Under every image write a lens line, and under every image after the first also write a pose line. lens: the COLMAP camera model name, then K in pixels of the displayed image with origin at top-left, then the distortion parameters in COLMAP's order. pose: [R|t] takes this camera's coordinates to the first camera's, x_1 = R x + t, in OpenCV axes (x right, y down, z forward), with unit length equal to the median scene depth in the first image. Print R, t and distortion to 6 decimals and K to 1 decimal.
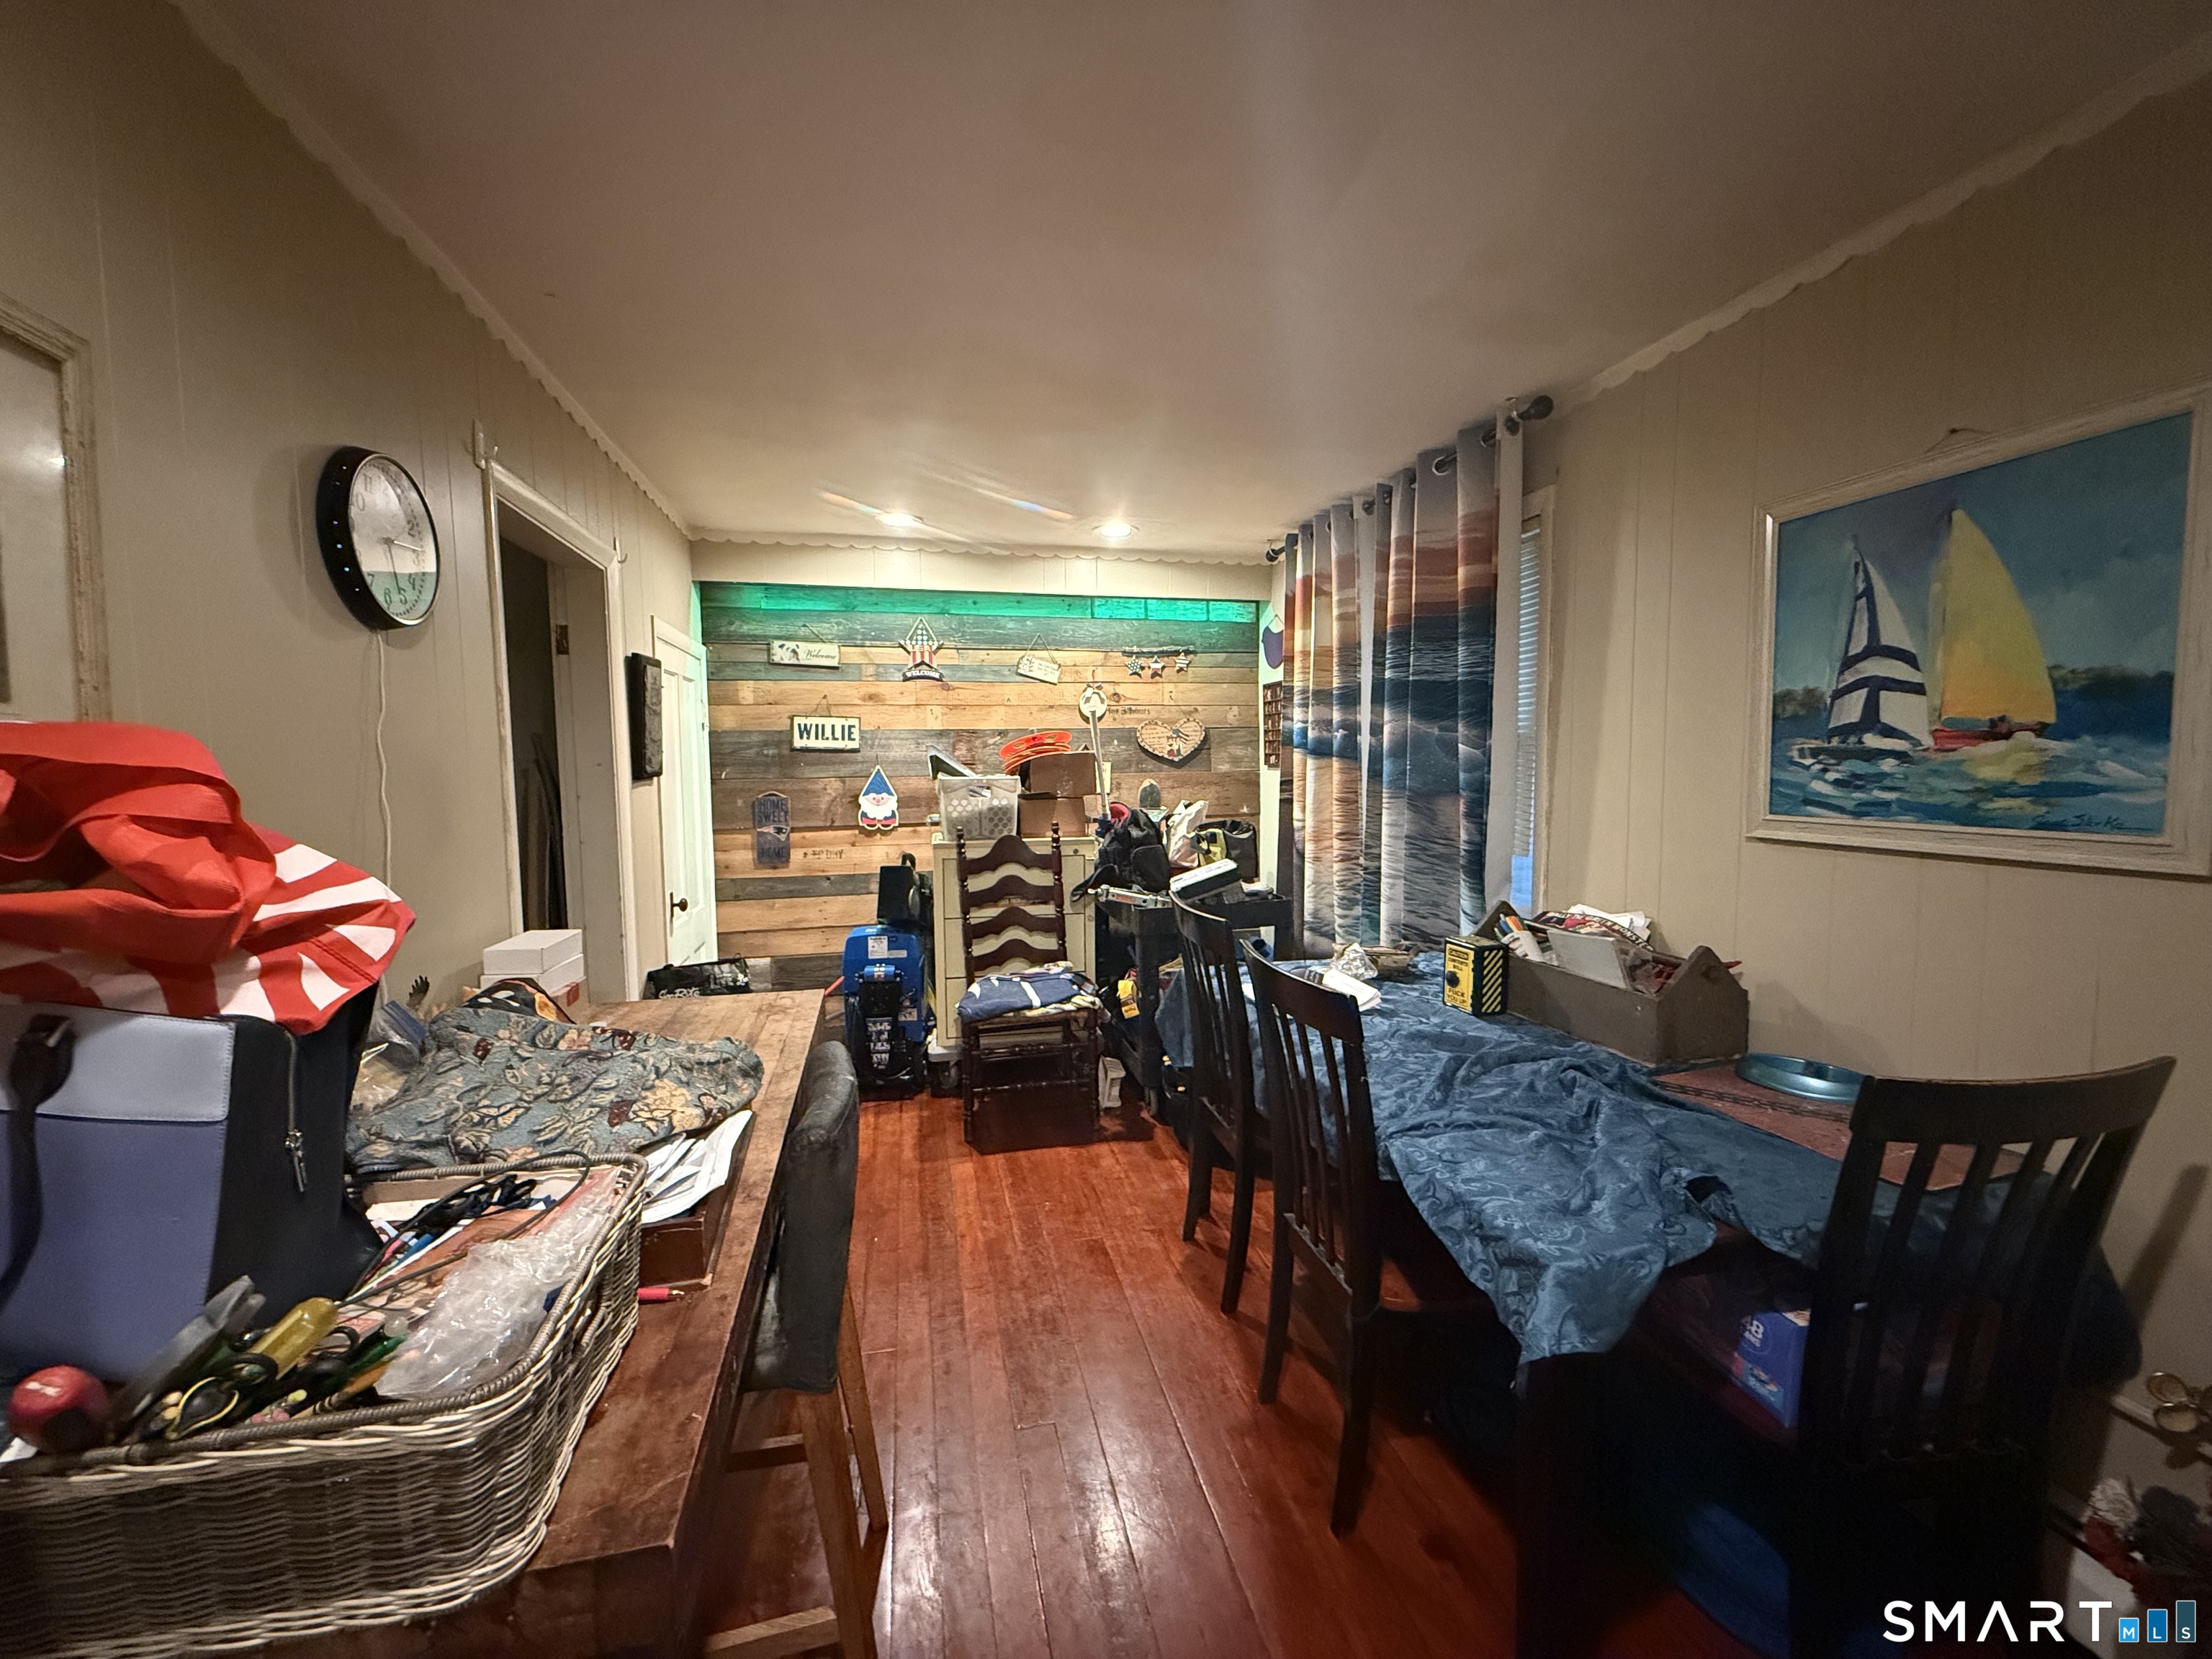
lens RADIAL K [[881.8, 0, 1103.9], [0, 881.8, 827.8], [0, 0, 1]] dist [0.000938, -0.000683]
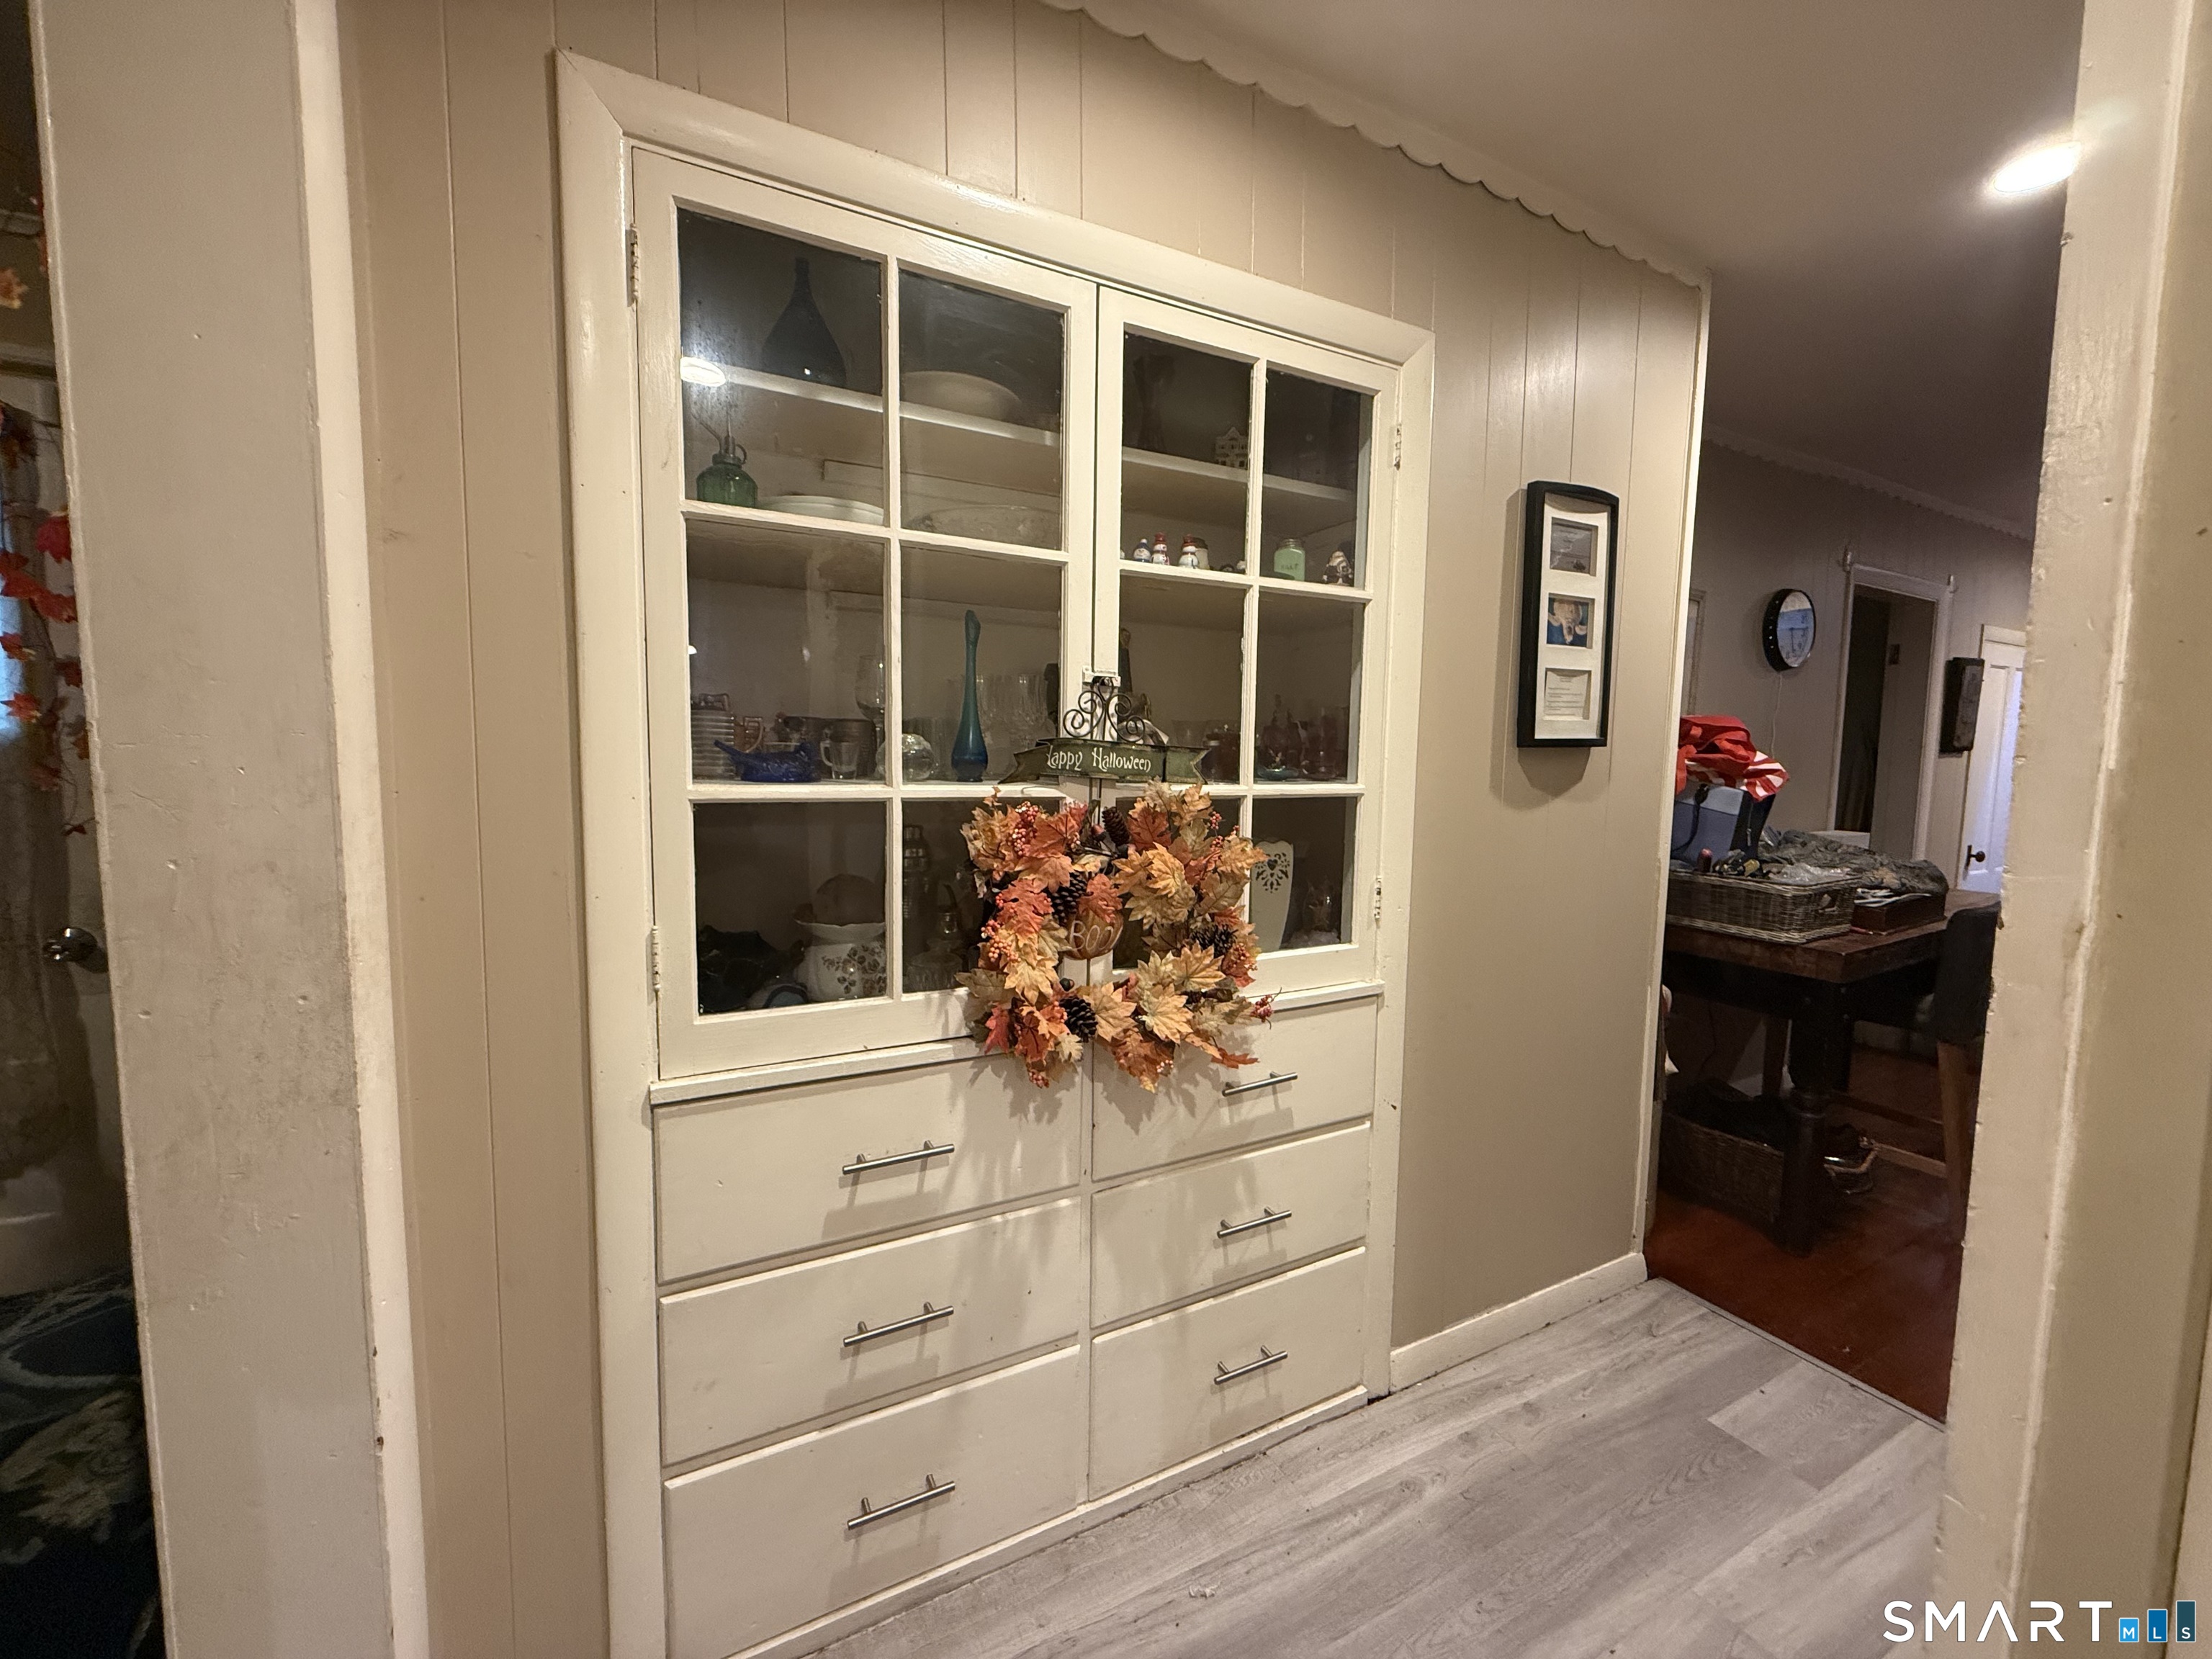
lens RADIAL K [[881.8, 0, 1103.9], [0, 881.8, 827.8], [0, 0, 1]] dist [0.000938, -0.000683]
pose [[0.266306, 0.098470, -0.958846, 0.852370], [-0.088500, 0.993064, 0.077404, 0.138256], [0.959817, 0.064245, 0.273173, -1.168611]]
